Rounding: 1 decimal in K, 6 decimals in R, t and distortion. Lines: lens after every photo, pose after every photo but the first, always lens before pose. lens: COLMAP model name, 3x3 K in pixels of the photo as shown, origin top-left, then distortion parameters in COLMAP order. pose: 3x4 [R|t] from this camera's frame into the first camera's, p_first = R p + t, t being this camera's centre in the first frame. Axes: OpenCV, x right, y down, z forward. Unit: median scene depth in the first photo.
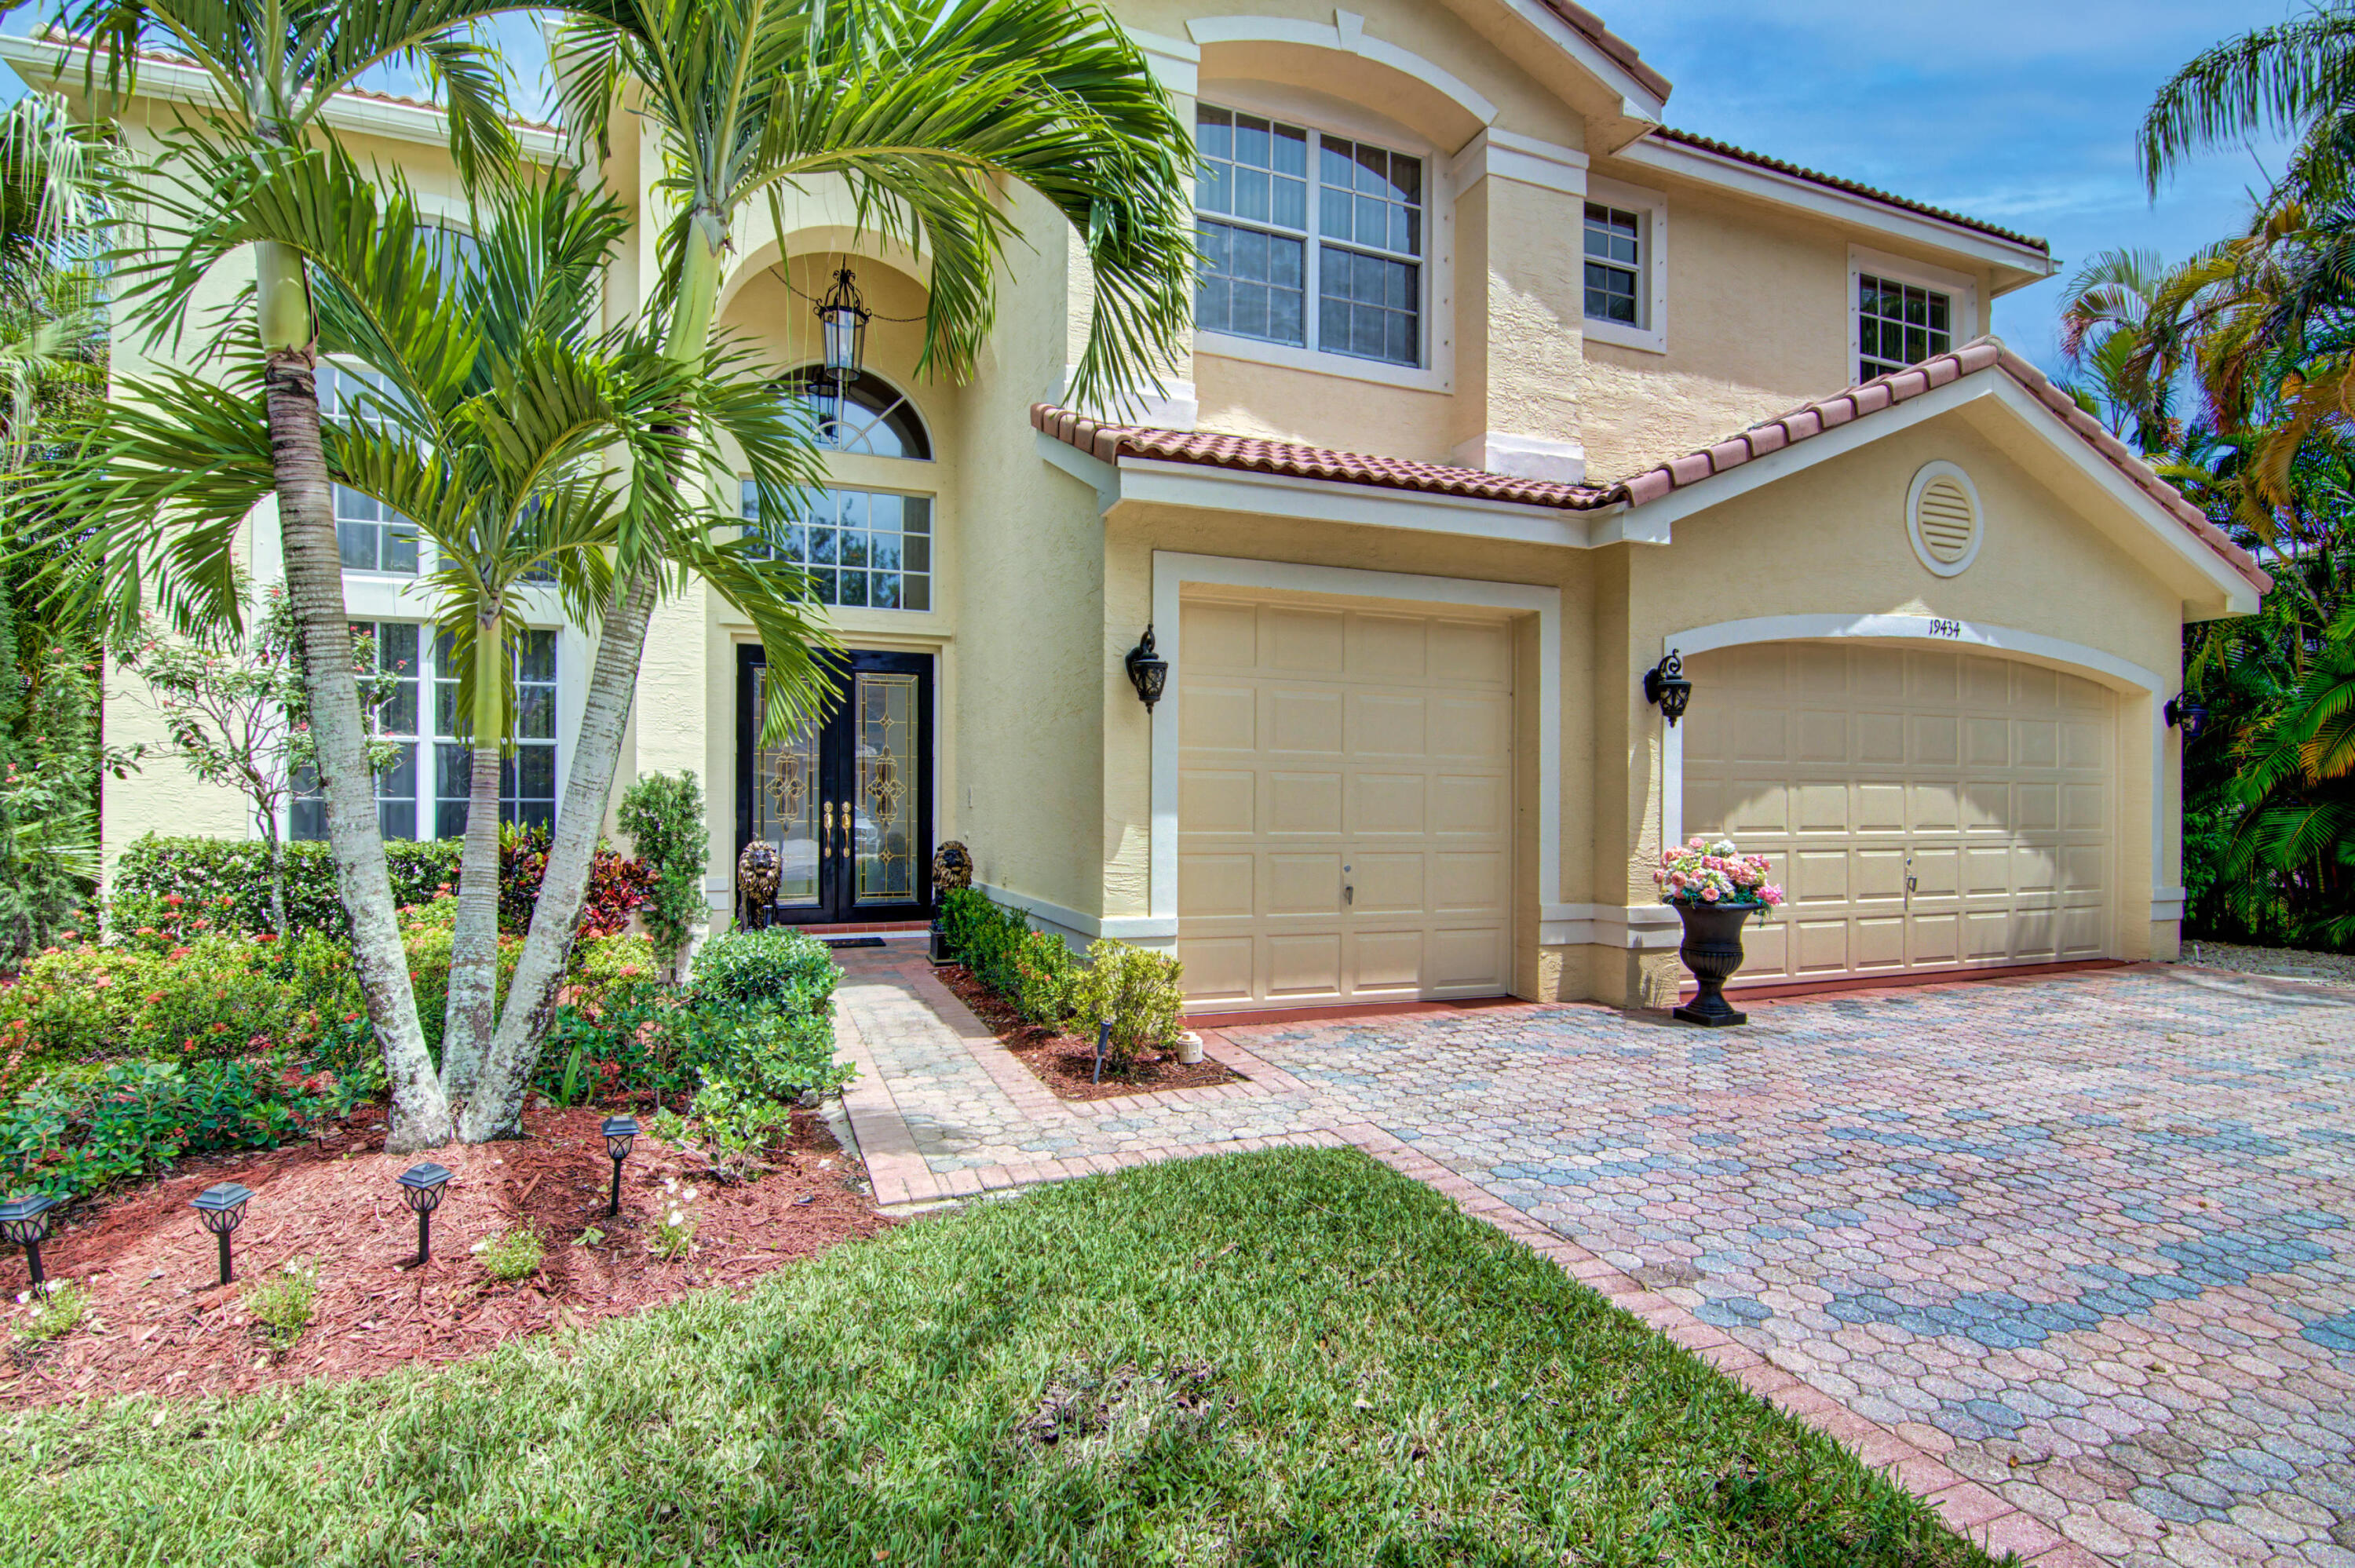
lens RADIAL K [[1136.5, 0, 1168.8], [0, 1136.5, 808.3], [0, 0, 1]] dist [-0.002201, -0.013945]
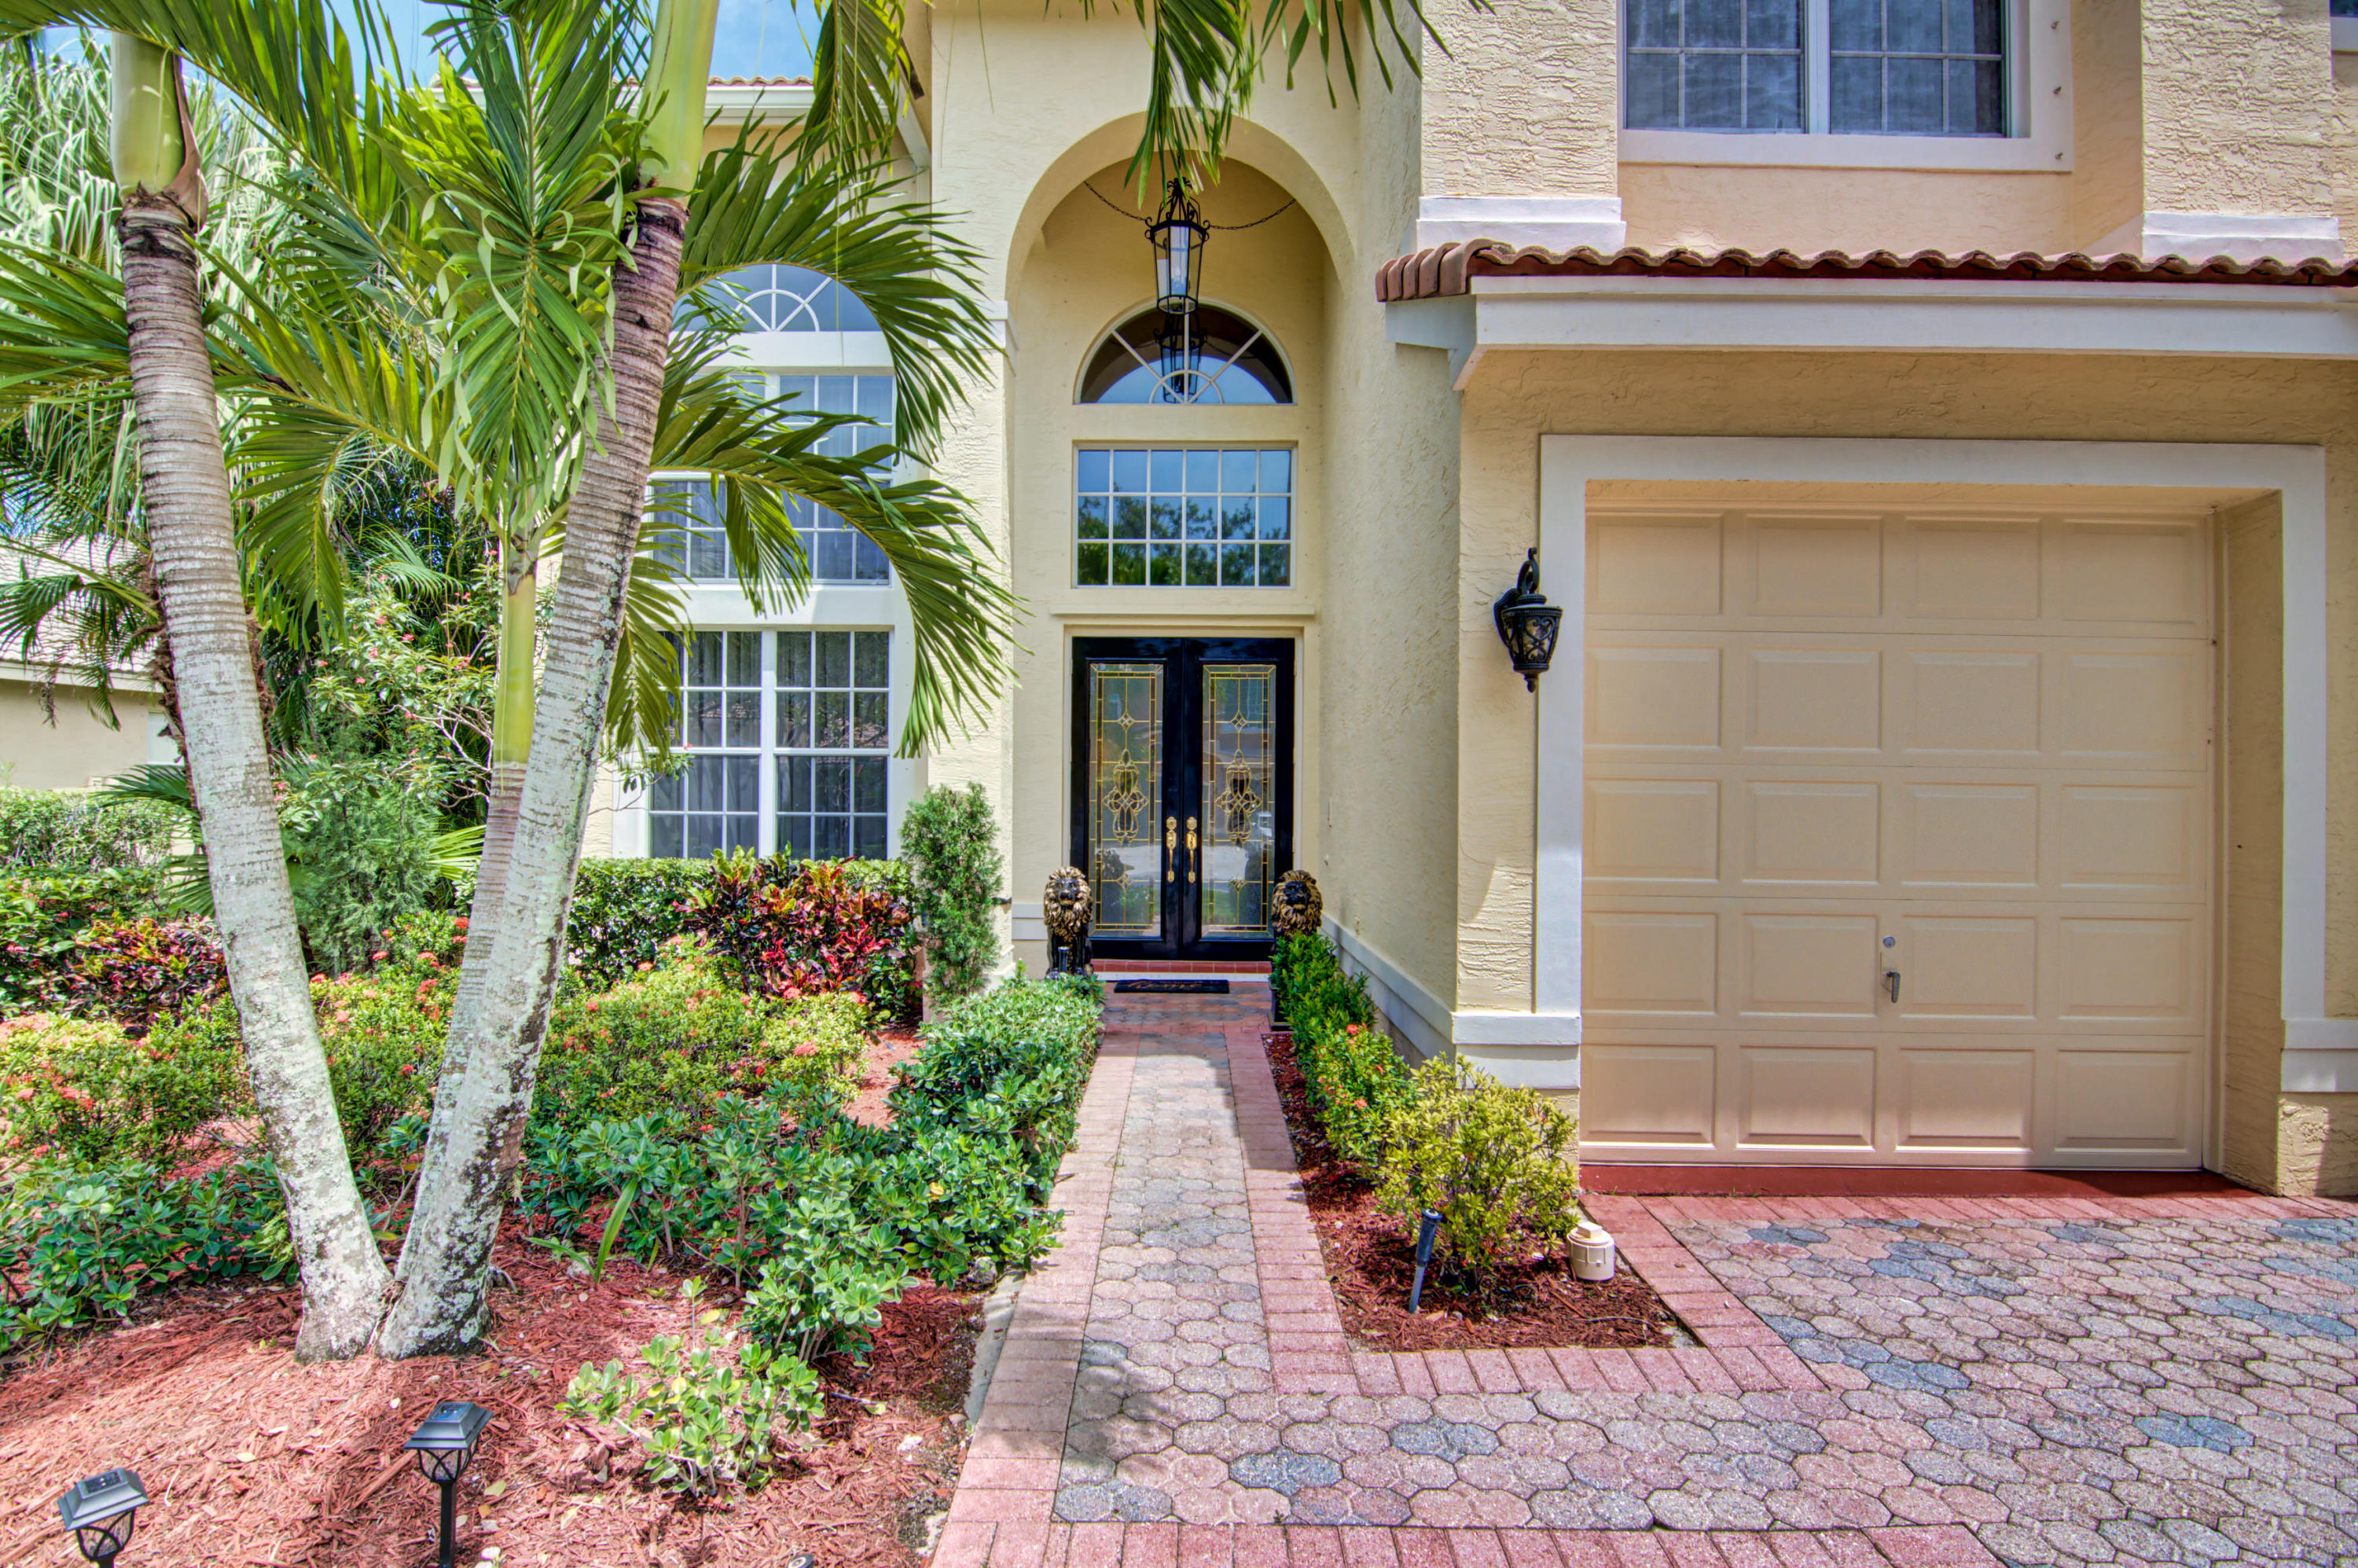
lens RADIAL K [[1138.1, 0, 1170.3], [0, 1138.1, 808.4], [0, 0, 1]] dist [-0.002201, -0.013945]
pose [[0.926127, 0.002917, -0.377201, 0.033279], [-0.004350, 0.999986, -0.002948, -0.015091], [0.377187, 0.004371, 0.926127, 0.320515]]
